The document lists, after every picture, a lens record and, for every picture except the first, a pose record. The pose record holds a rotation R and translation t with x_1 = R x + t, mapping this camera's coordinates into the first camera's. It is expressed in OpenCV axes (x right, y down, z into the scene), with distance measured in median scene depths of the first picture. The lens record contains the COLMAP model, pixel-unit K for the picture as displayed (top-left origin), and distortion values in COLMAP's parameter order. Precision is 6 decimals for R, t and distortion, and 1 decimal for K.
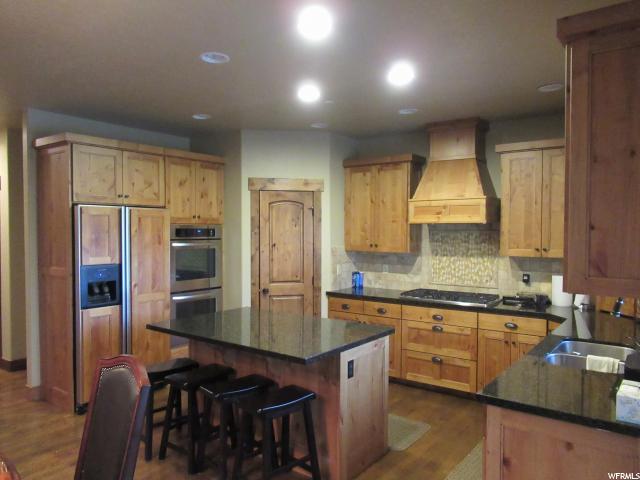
lens RADIAL K [[482.8, 0, 319.6], [0, 482.8, 240.9], [0, 0, 1]] dist [-0.005182, -0.000204]
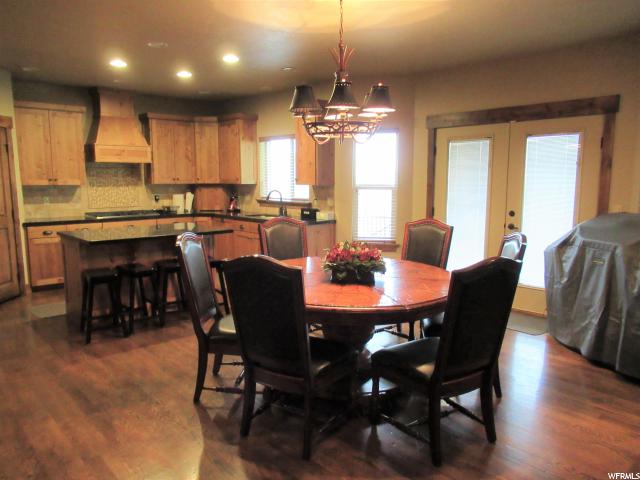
lens RADIAL K [[482.8, 0, 319.7], [0, 482.8, 240.2], [0, 0, 1]] dist [-0.005182, -0.000204]
pose [[0.183558, -0.131085, 0.974230, -0.937523], [0.022694, 0.991370, 0.129115, 0.018752], [-0.982747, -0.001591, 0.184949, 0.140053]]
